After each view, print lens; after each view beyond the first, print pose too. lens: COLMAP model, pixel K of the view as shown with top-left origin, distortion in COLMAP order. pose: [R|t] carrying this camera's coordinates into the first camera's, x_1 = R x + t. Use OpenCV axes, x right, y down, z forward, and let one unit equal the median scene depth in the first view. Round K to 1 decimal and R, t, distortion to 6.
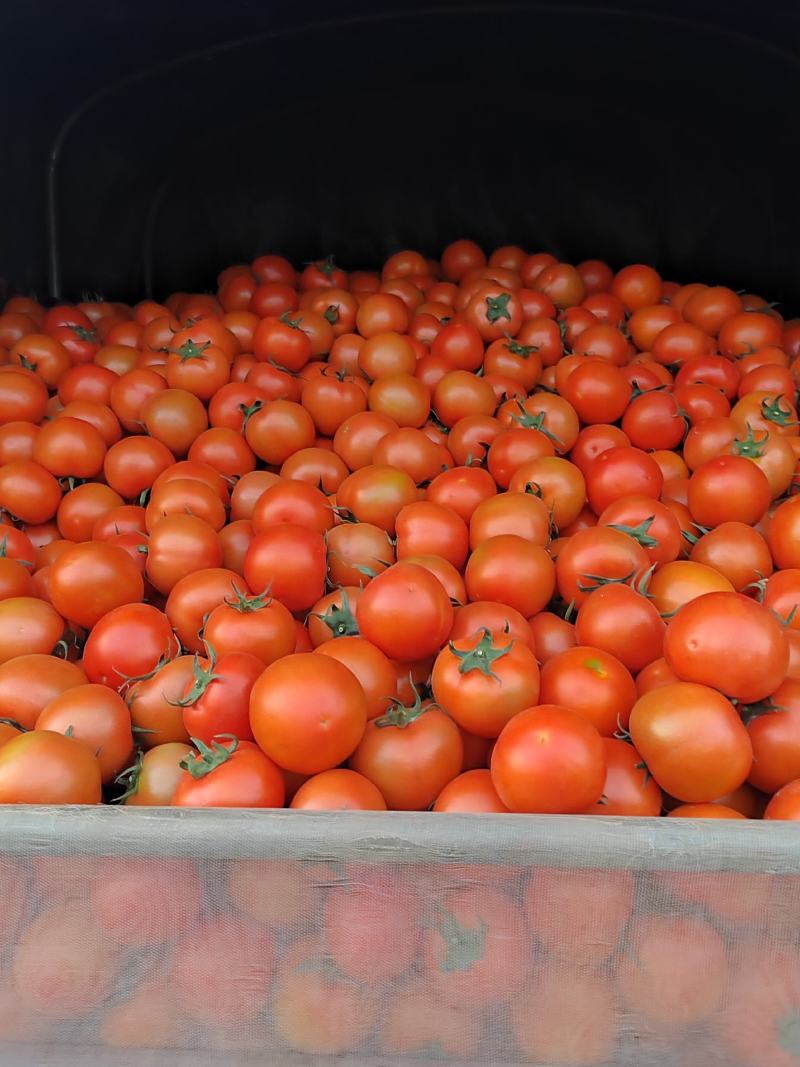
lens RADIAL K [[883.2, 0, 400.0], [0, 883.2, 533.5], [0, 0, 1]] dist [-0.014561, 0.102226]
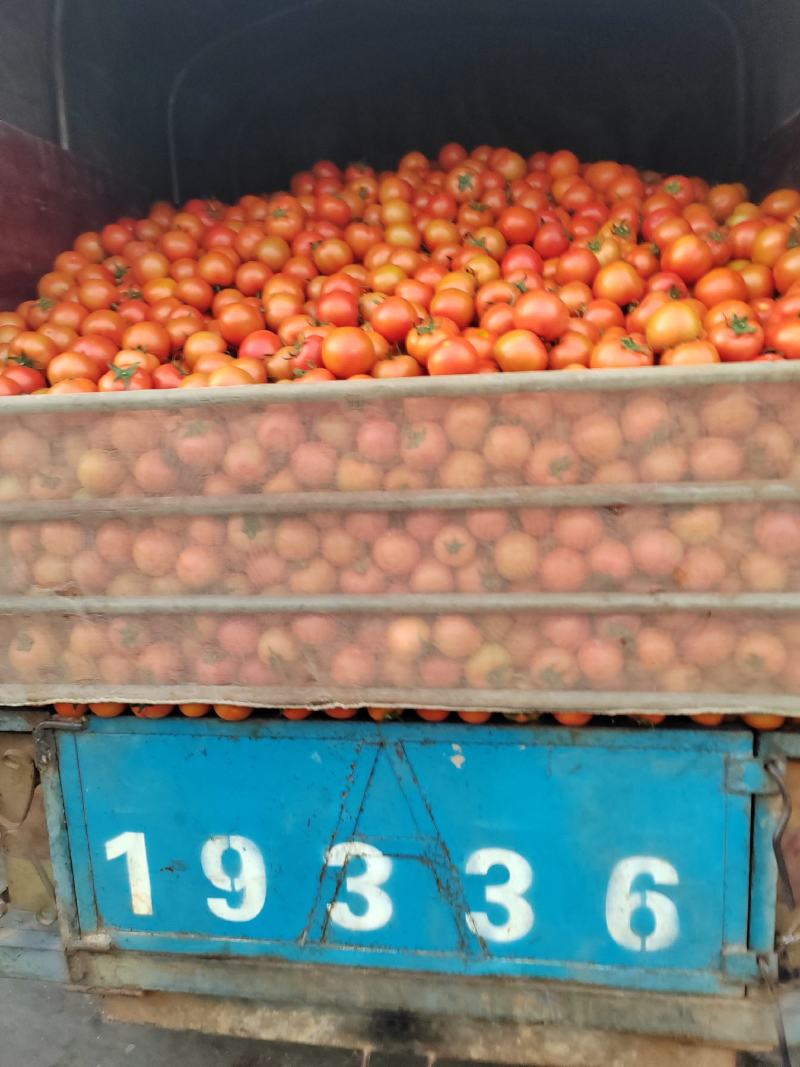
lens RADIAL K [[813.1, 0, 400.0], [0, 813.1, 533.5], [0, 0, 1]] dist [-0.000503, 0.071874]
pose [[0.997404, -0.021904, -0.068591, 0.105946], [0.028337, 0.995144, 0.094265, 0.315722], [0.066193, -0.095964, 0.993181, -0.718108]]
